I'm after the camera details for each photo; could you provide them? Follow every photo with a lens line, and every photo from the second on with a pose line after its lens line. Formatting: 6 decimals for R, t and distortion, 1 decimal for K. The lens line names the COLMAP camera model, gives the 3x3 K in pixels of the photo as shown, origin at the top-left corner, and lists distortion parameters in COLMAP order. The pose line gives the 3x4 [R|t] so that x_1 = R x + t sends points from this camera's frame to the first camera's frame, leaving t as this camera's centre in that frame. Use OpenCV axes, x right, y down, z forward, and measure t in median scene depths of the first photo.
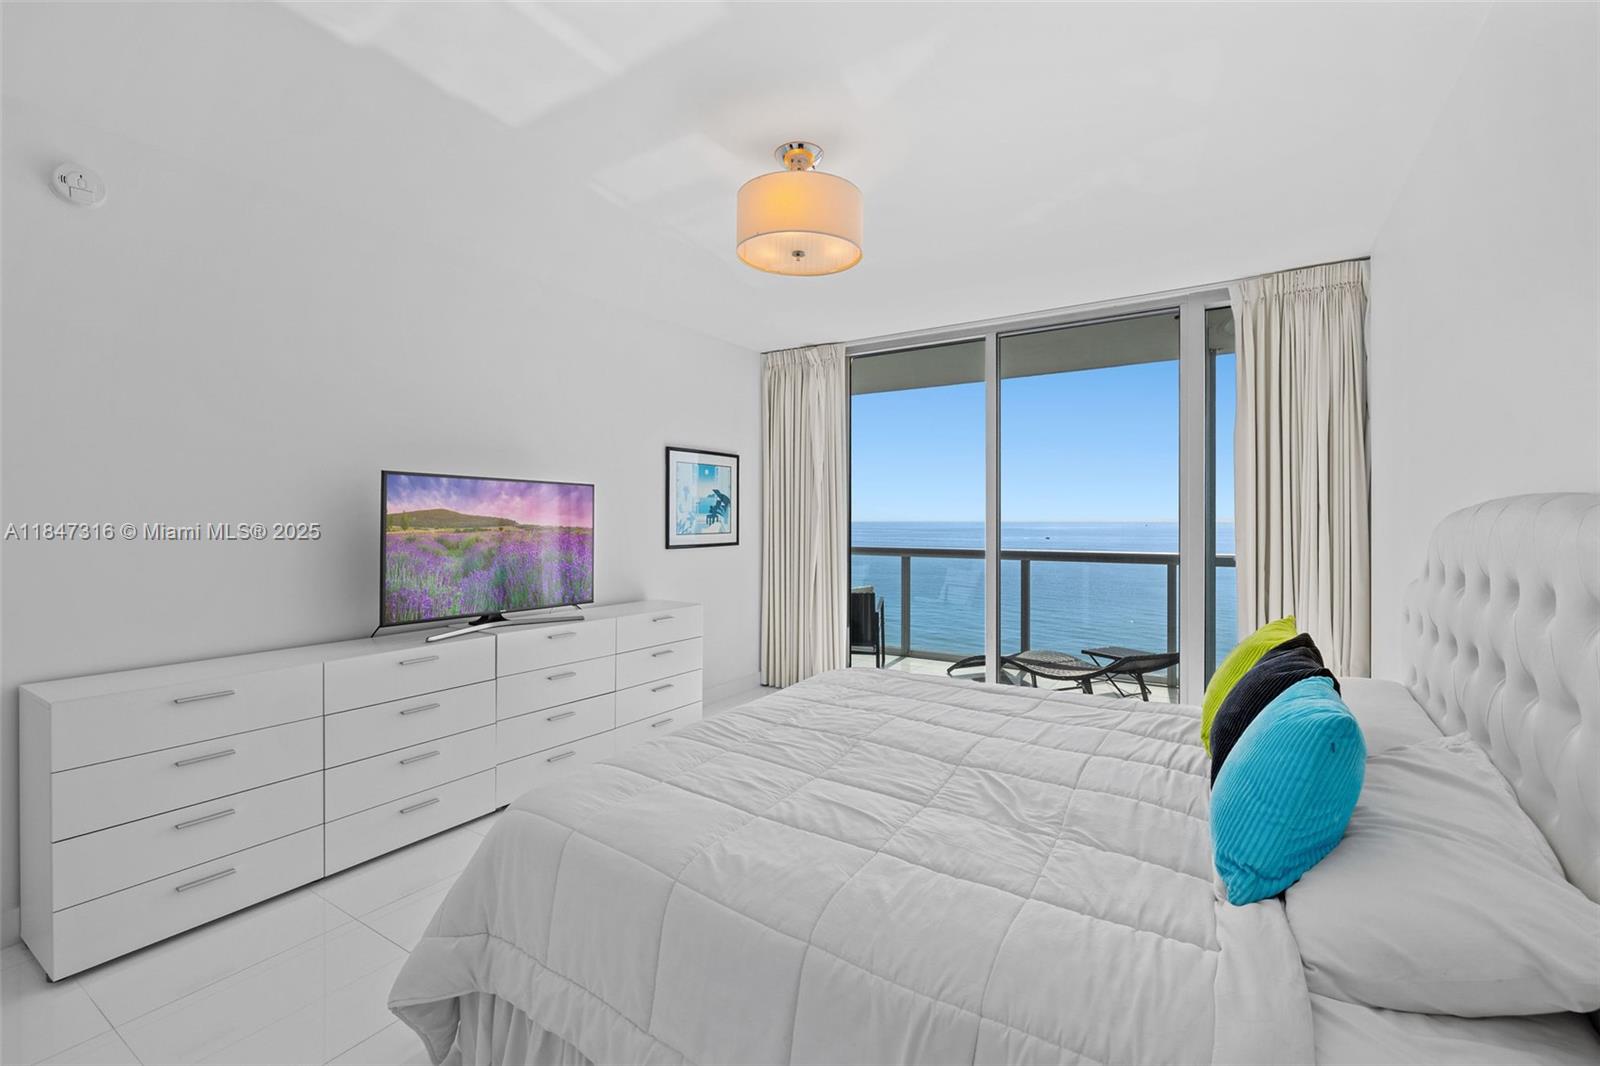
lens RADIAL K [[689.2, 0, 757.6], [0, 689.2, 522.3], [0, 0, 1]] dist [-0.002152, 0.000572]
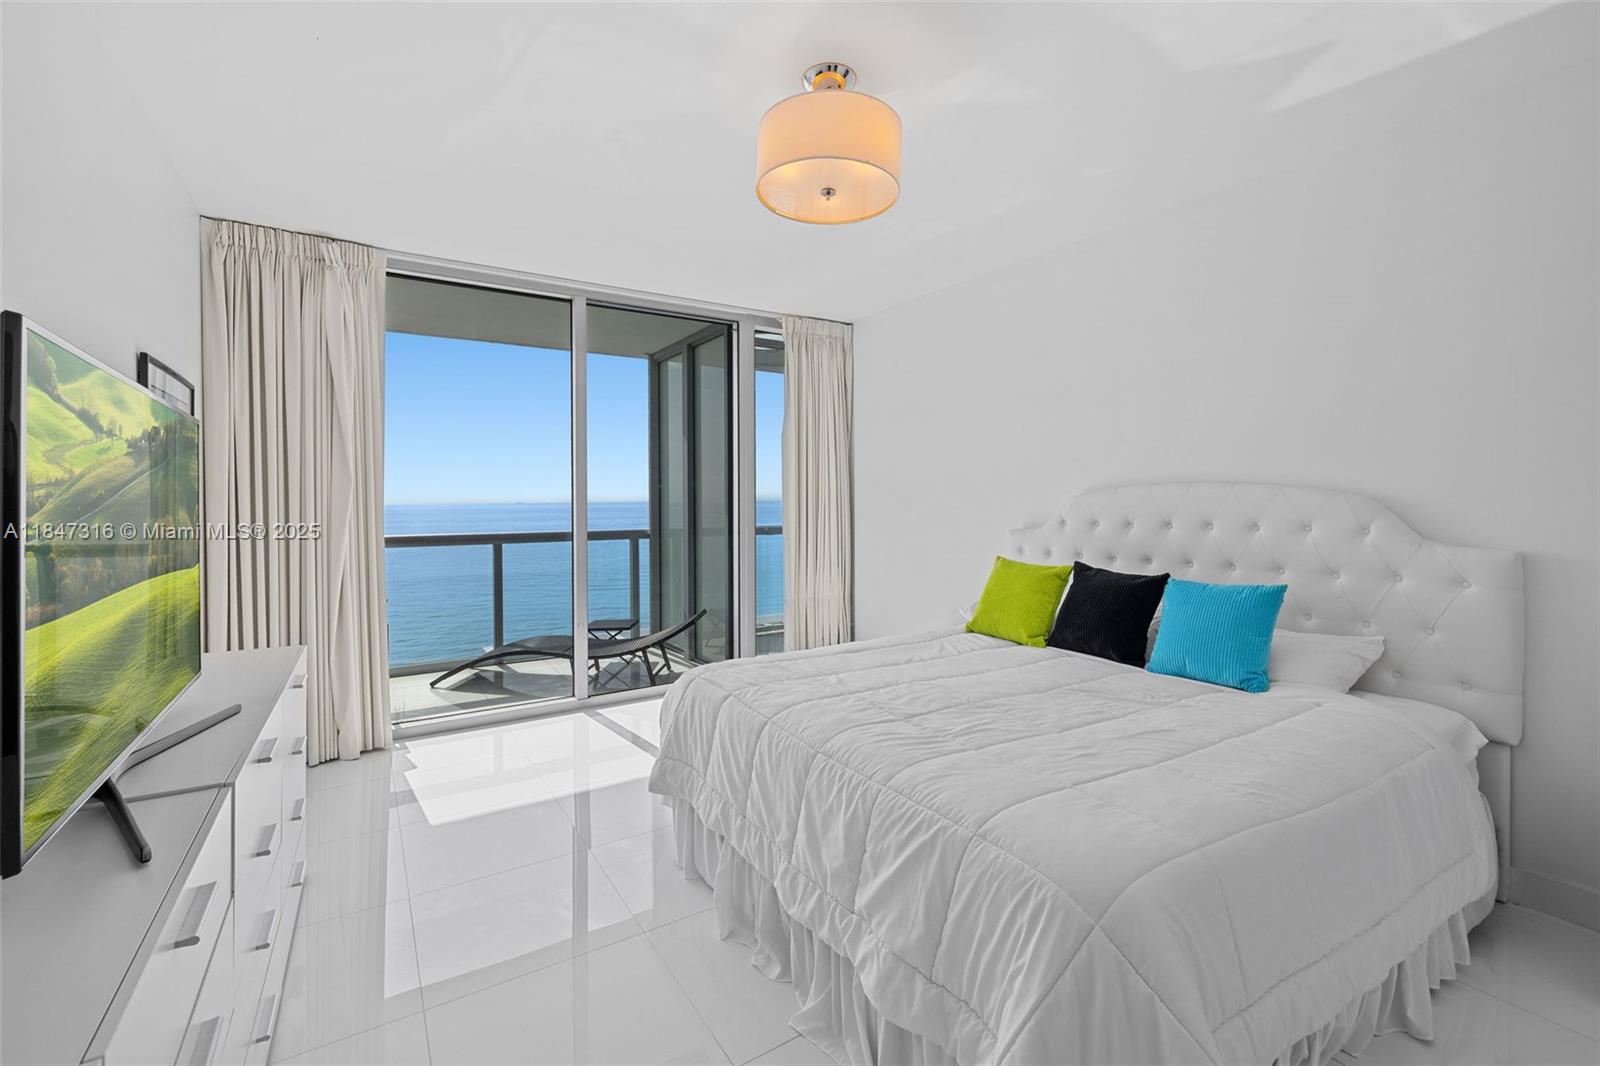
lens RADIAL K [[689.2, 0, 813.6], [0, 689.2, 514.5], [0, 0, 1]] dist [-0.002152, 0.000572]
pose [[0.399044, -0.021052, 0.916690, -0.495058], [0.008408, 0.999778, 0.019300, 0.002562], [-0.916893, 0.000006, 0.399133, 0.436815]]
